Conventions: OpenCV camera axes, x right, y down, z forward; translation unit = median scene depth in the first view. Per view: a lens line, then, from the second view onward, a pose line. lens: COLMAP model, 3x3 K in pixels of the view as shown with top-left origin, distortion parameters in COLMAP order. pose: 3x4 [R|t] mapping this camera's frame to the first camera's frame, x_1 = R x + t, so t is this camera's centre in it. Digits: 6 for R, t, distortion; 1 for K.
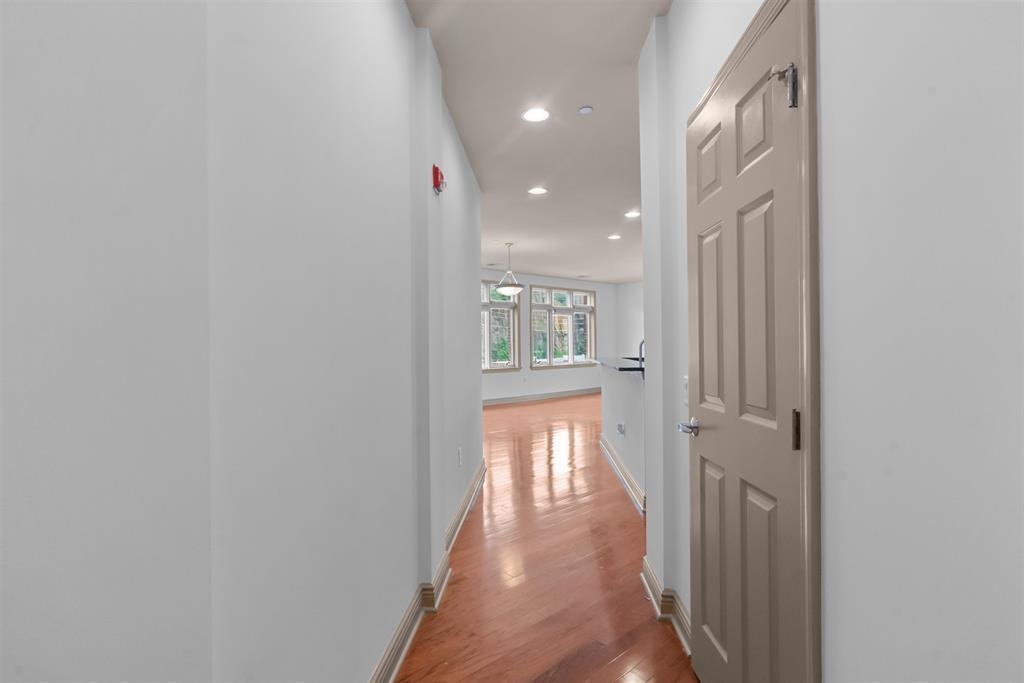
lens RADIAL K [[476.1, 0, 505.4], [0, 476.1, 342.3], [0, 0, 1]] dist [0.000380, 0.000194]
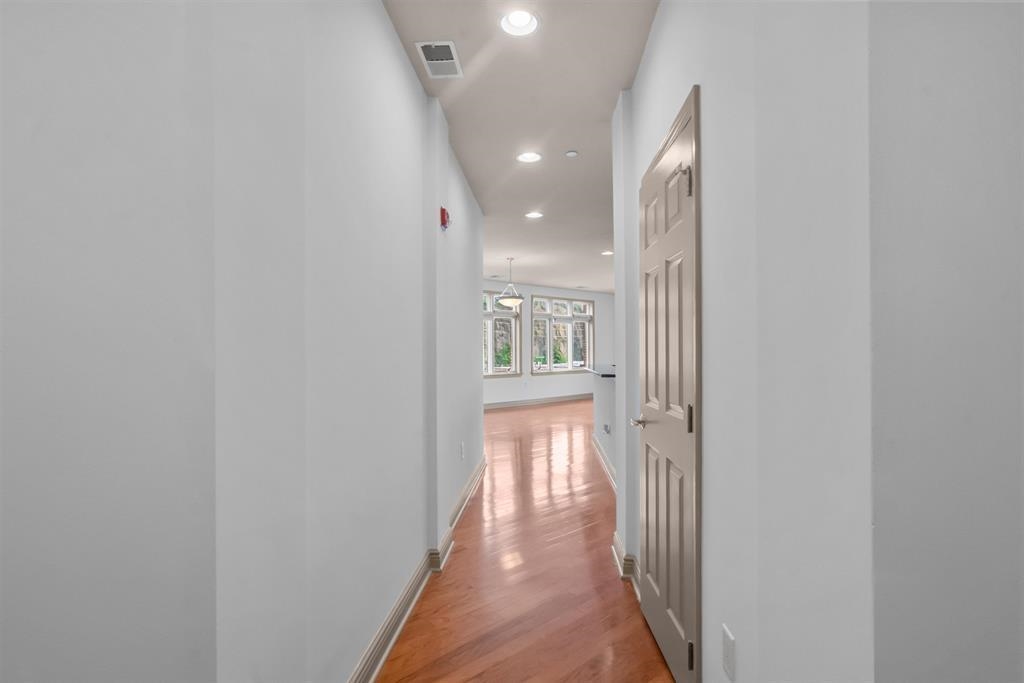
lens RADIAL K [[478.0, 0, 511.4], [0, 478.0, 345.2], [0, 0, 1]] dist [-0.000079, 0.000691]
pose [[0.999986, 0.005247, -0.000536, 0.016969], [-0.005249, 0.999976, -0.004498, -0.008106], [0.000513, 0.004500, 0.999990, -0.119970]]
